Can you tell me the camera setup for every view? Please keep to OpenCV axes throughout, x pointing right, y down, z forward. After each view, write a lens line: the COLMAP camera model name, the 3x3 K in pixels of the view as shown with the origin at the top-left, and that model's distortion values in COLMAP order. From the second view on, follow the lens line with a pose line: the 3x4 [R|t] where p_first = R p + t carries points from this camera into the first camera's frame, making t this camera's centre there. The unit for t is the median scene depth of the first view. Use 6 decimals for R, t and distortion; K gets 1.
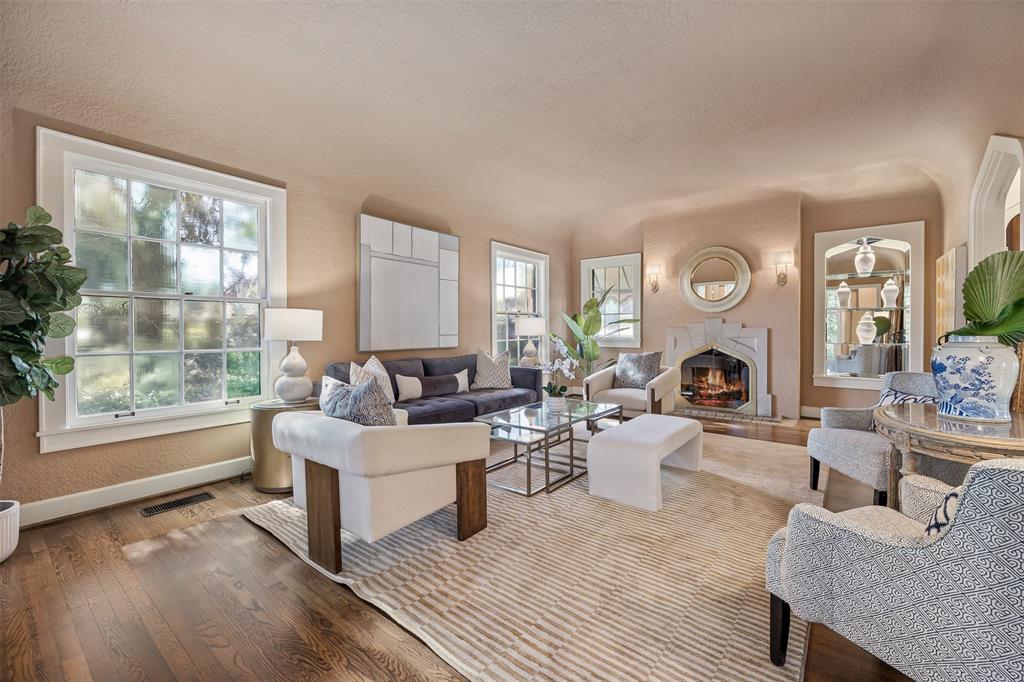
lens RADIAL K [[428.7, 0, 510.3], [0, 428.7, 334.7], [0, 0, 1]] dist [-0.001281, 0.000135]
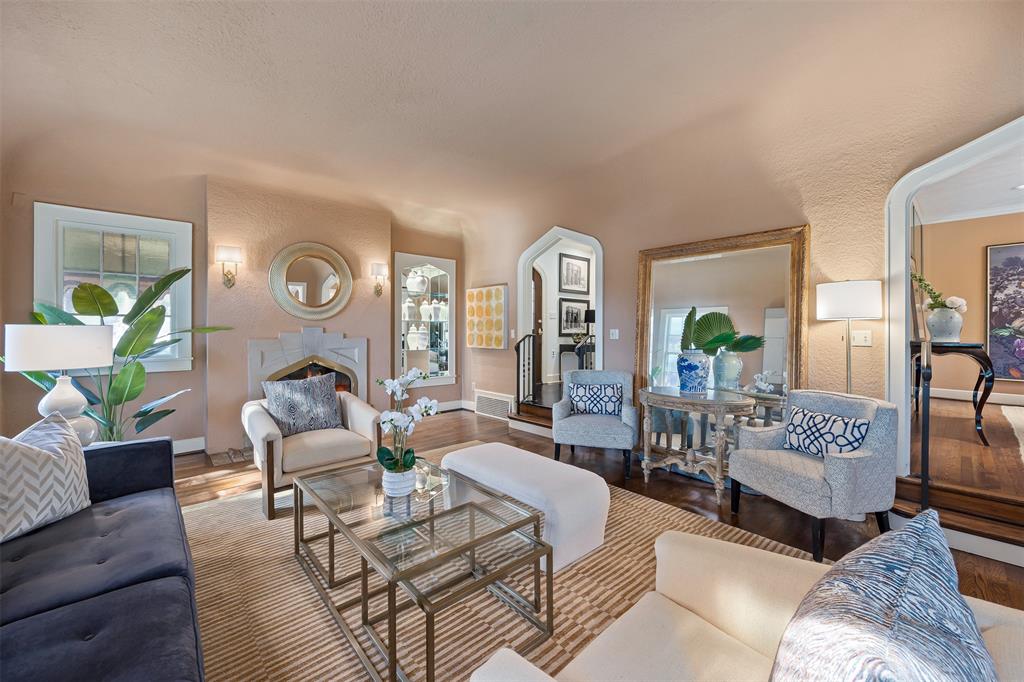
lens RADIAL K [[413.3, 0, 526.6], [0, 413.3, 328.5], [0, 0, 1]] dist [-0.001513, 0.000181]
pose [[0.141221, 0.002125, 0.989976, -0.346317], [0.009150, 0.999952, -0.003451, -0.036733], [-0.989936, 0.009546, 0.141195, 0.595538]]
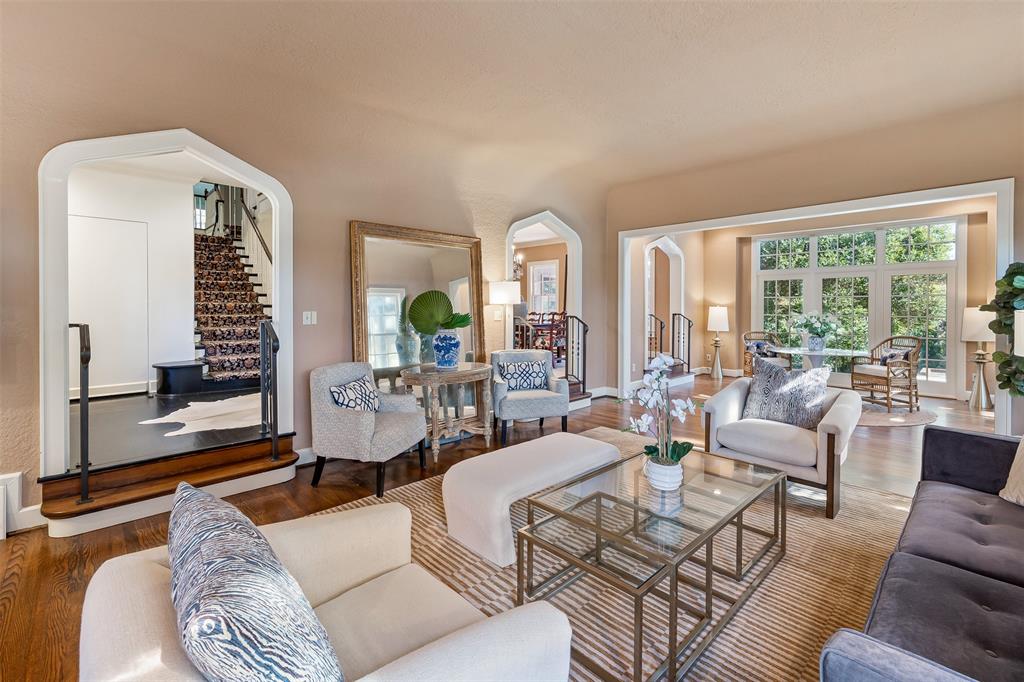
lens RADIAL K [[428.7, 0, 517.1], [0, 428.7, 306.0], [0, 0, 1]] dist [-0.001281, 0.000135]
pose [[-0.991012, 0.002046, 0.133761, 0.163837], [0.002925, 0.999975, 0.006372, -0.049925], [-0.133745, 0.006706, -0.990993, 1.230178]]
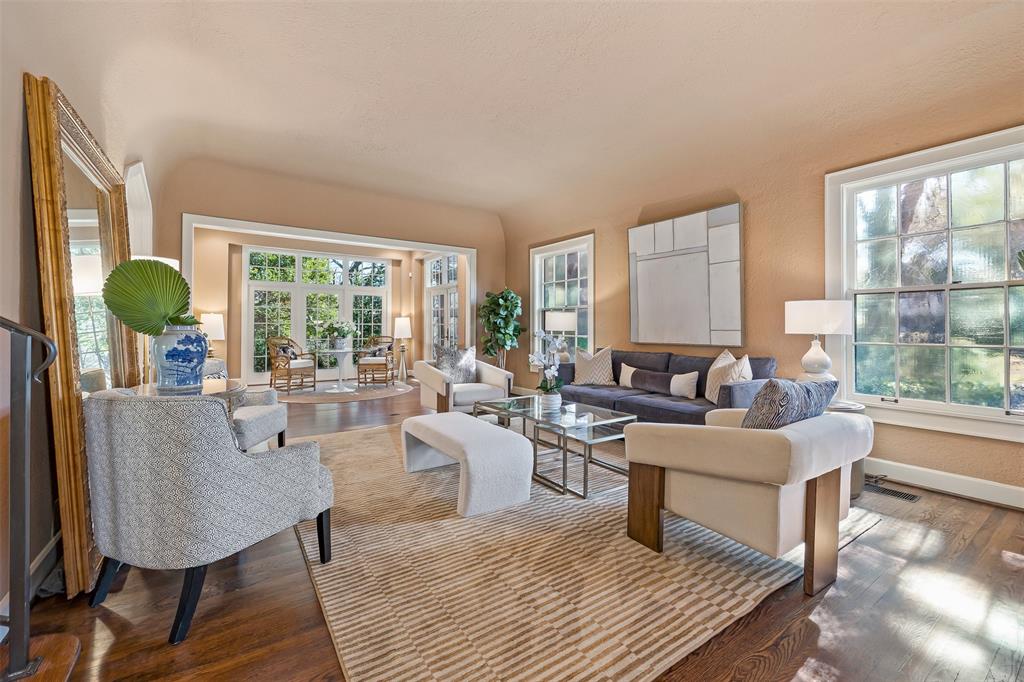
lens RADIAL K [[428.7, 0, 518.2], [0, 428.7, 326.9], [0, 0, 1]] dist [-0.001281, 0.000135]
pose [[-0.292134, -0.000889, -0.956377, 0.808701], [-0.013655, 0.999902, 0.003242, -0.003988], [0.956280, 0.014006, -0.292118, 0.948355]]
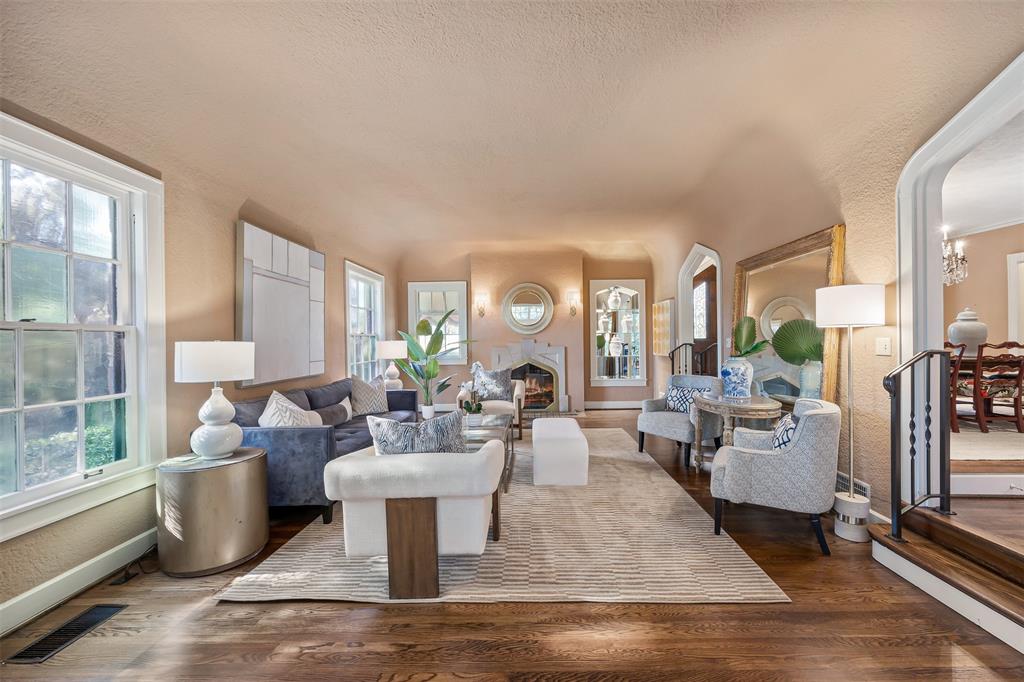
lens RADIAL K [[428.7, 0, 532.7], [0, 428.7, 341.3], [0, 0, 1]] dist [-0.001281, 0.000135]
pose [[0.782356, -0.010631, 0.622740, -0.386080], [0.017832, 0.999827, -0.005333, -0.031634], [-0.622576, 0.015277, 0.782410, 0.000872]]
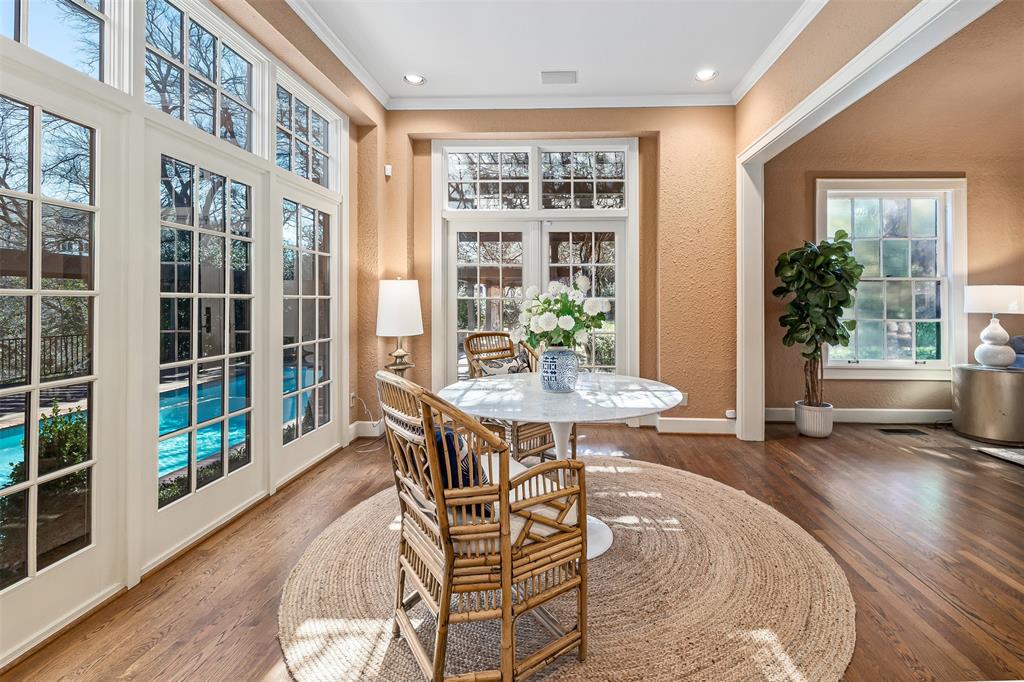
lens RADIAL K [[428.7, 0, 582.6], [0, 428.7, 303.7], [0, 0, 1]] dist [-0.001281, 0.000135]
pose [[0.598688, -0.003853, -0.800973, -0.180974], [-0.010423, 0.999866, -0.012600, 0.011466], [0.800915, 0.015892, 0.598568, -0.375284]]
